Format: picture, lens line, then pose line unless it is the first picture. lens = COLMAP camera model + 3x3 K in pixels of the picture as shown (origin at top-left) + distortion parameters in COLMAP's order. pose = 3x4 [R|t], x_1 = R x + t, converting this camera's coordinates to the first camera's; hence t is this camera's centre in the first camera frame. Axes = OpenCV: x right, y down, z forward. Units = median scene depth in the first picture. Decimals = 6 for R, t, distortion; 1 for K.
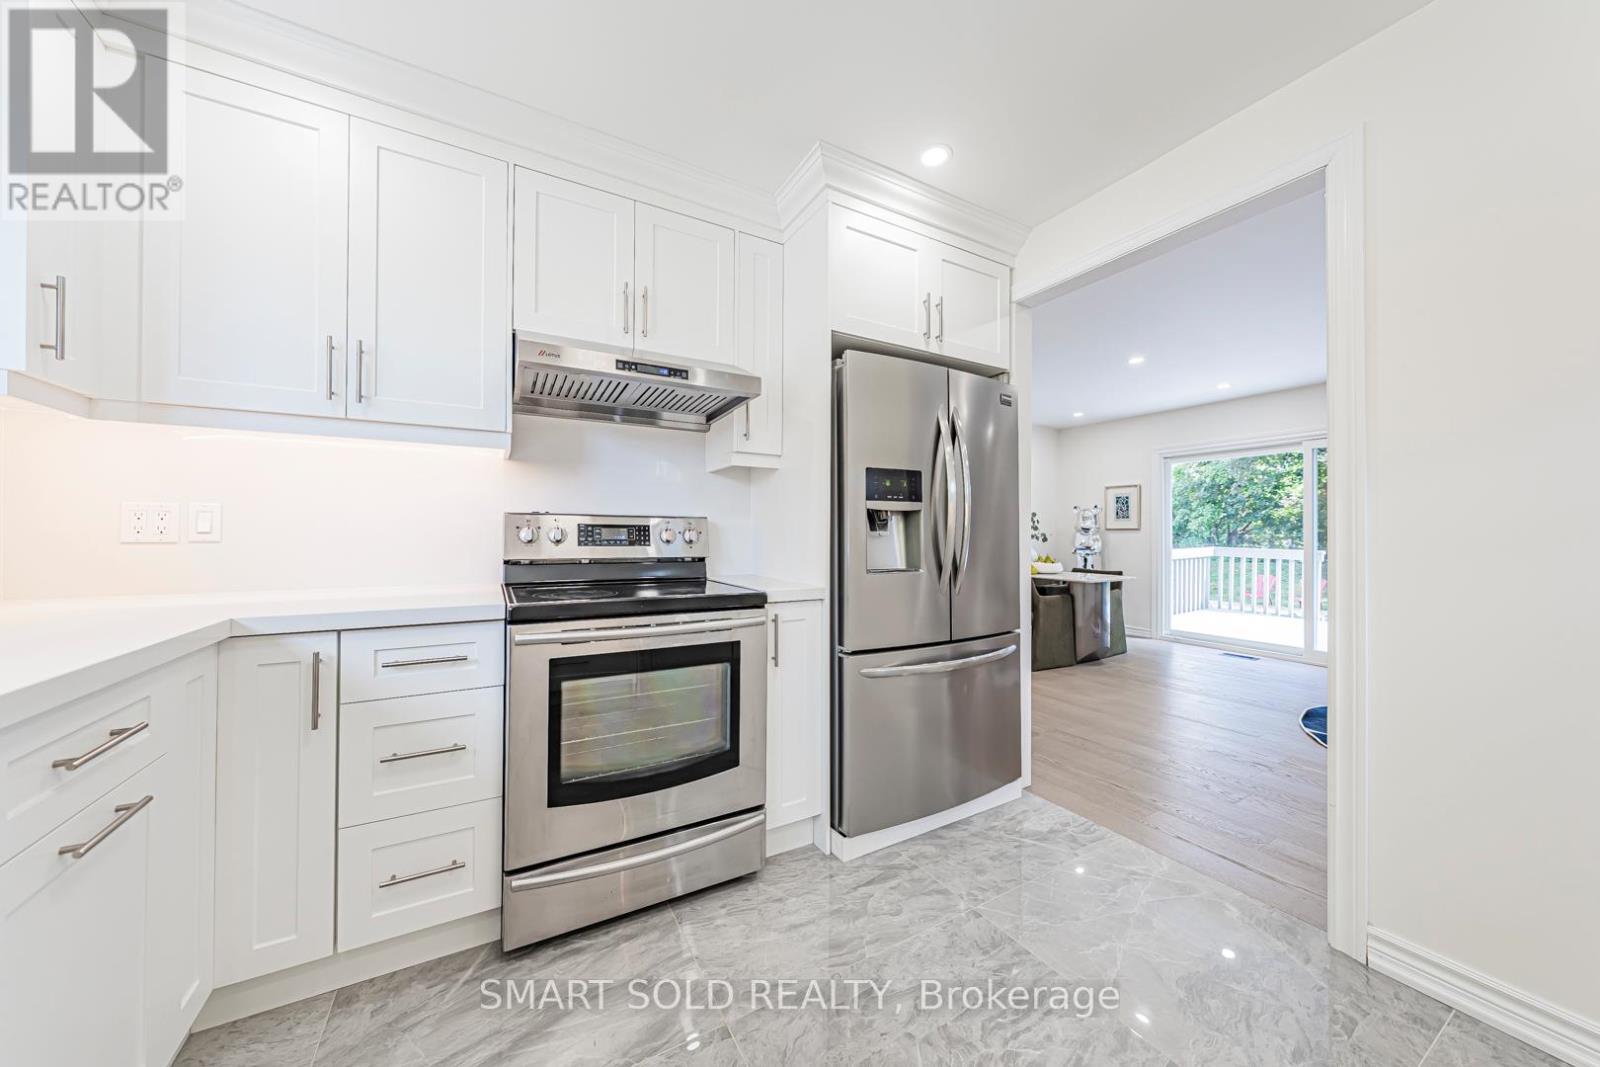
lens RADIAL K [[537.5, 0, 790.5], [0, 537.5, 528.6], [0, 0, 1]] dist [-0.002594, 0.000517]
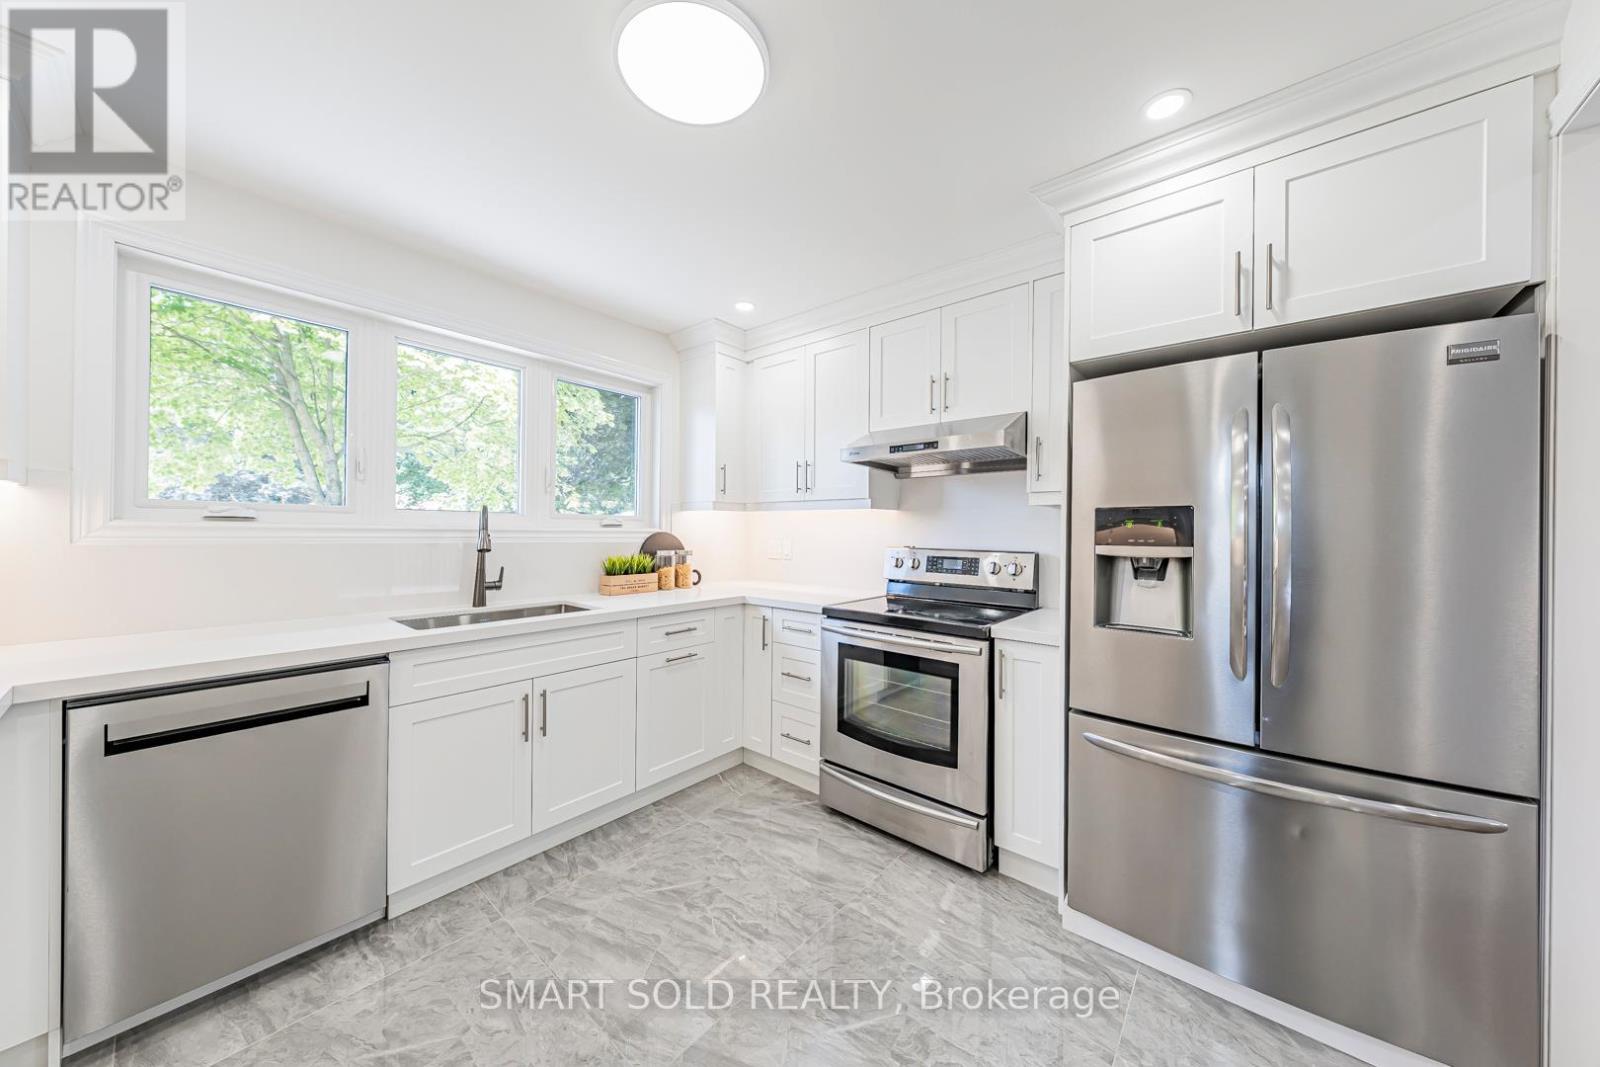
lens RADIAL K [[537.5, 0, 788.9], [0, 537.5, 528.8], [0, 0, 1]] dist [-0.002594, 0.000517]
pose [[0.345357, -0.003758, -0.938464, 0.802045], [0.000694, 0.999993, -0.003749, -0.076517], [0.938471, 0.000644, 0.345357, 0.215838]]
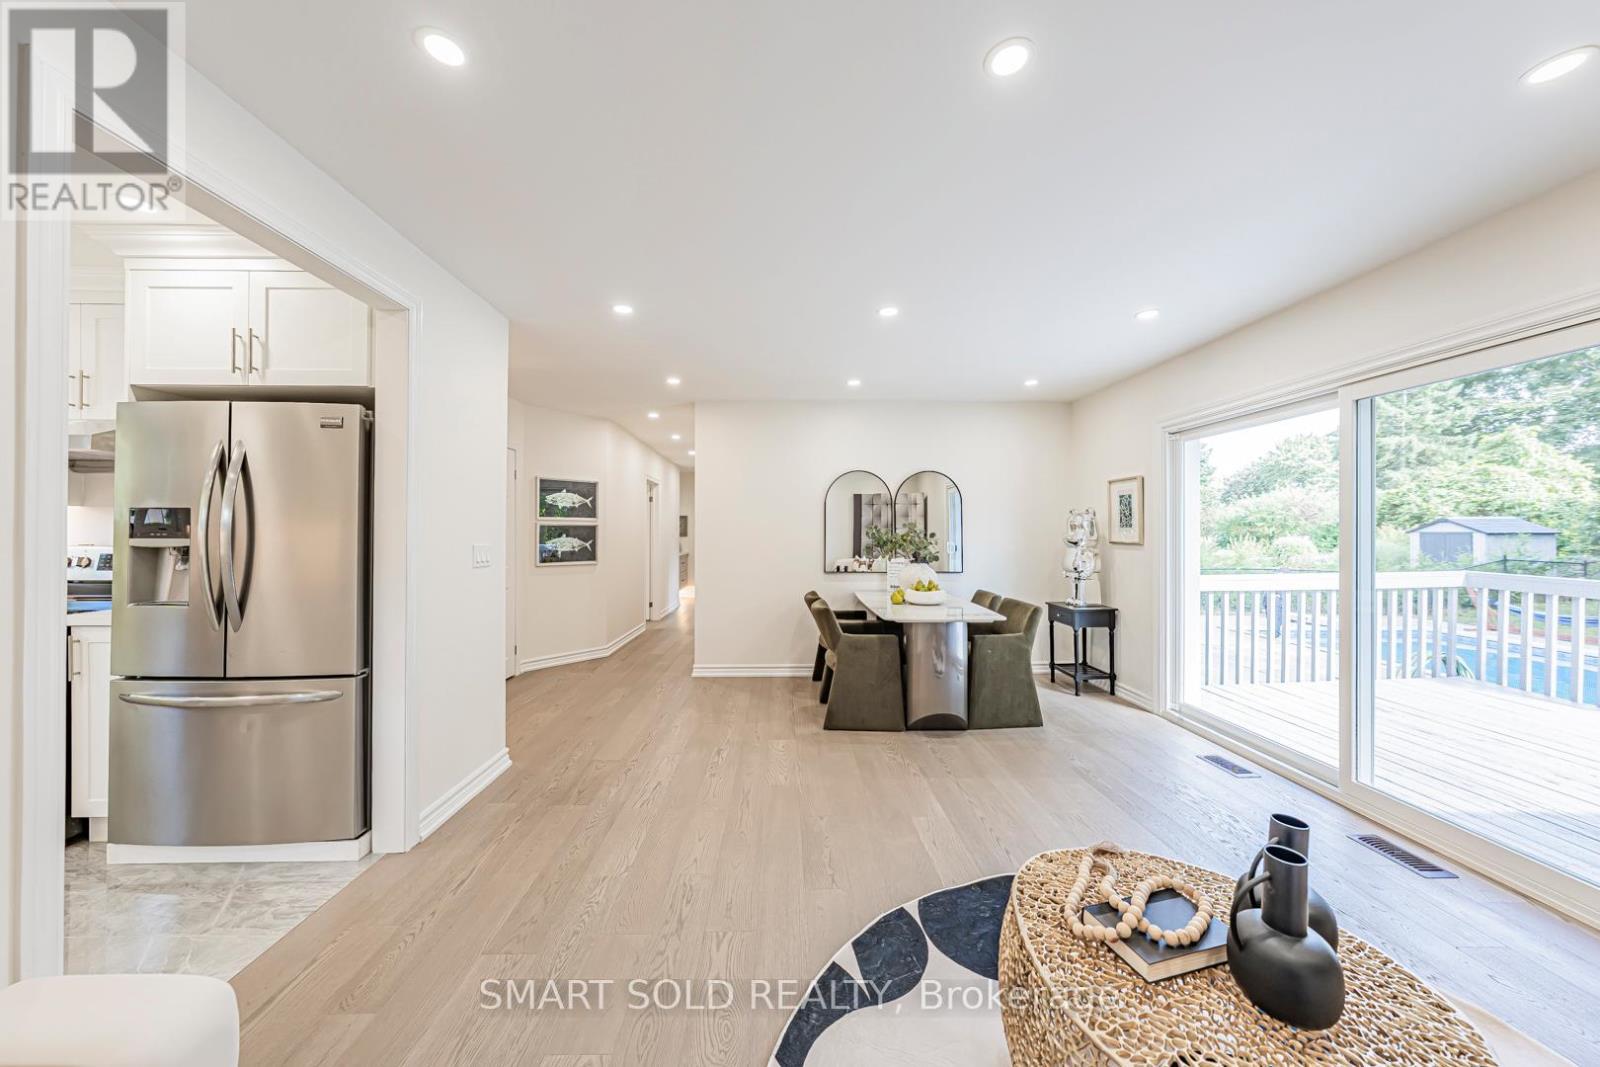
lens RADIAL K [[537.5, 0, 798.5], [0, 537.5, 528.6], [0, 0, 1]] dist [-0.002594, 0.000517]
pose [[0.881697, -0.003828, -0.471801, 1.846922], [0.005424, 0.999983, 0.002023, -0.067265], [0.471786, -0.004342, 0.881703, 0.682617]]
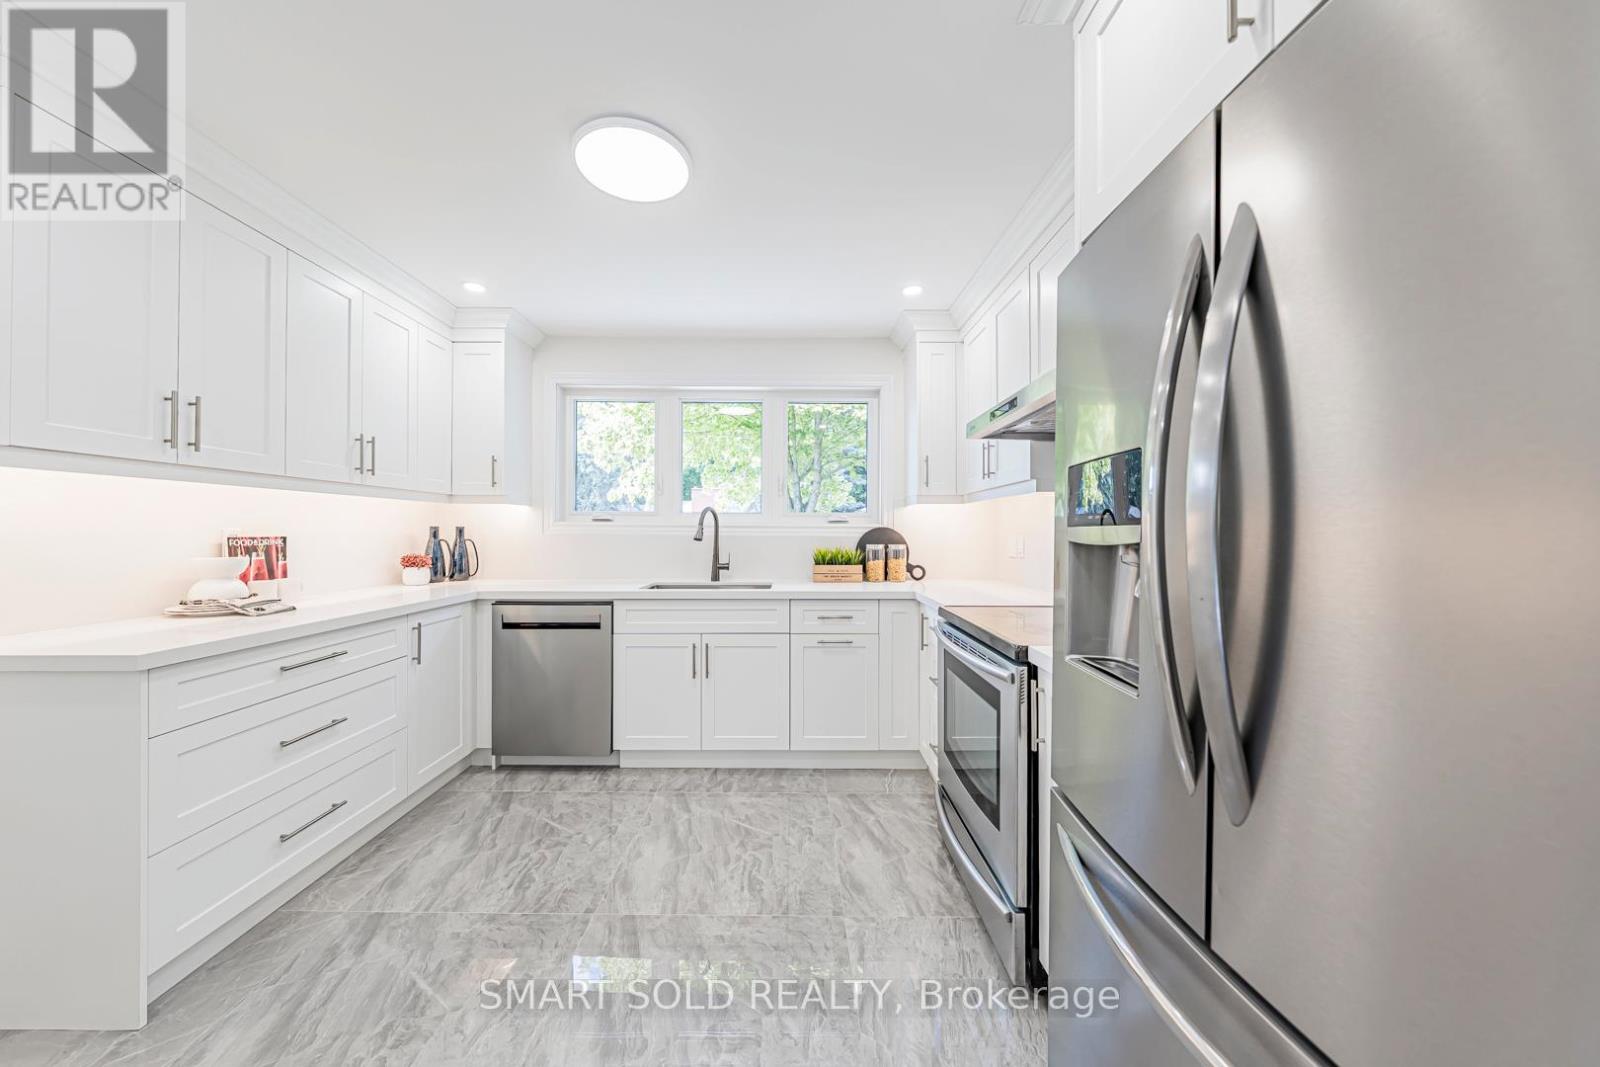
lens RADIAL K [[537.5, 0, 788.3], [0, 537.5, 527.8], [0, 0, 1]] dist [-0.002594, 0.000517]
pose [[-0.488069, -0.012630, -0.872714, 0.769993], [0.003403, 0.999860, -0.016374, -0.042402], [0.872799, -0.010962, -0.487957, 1.019337]]
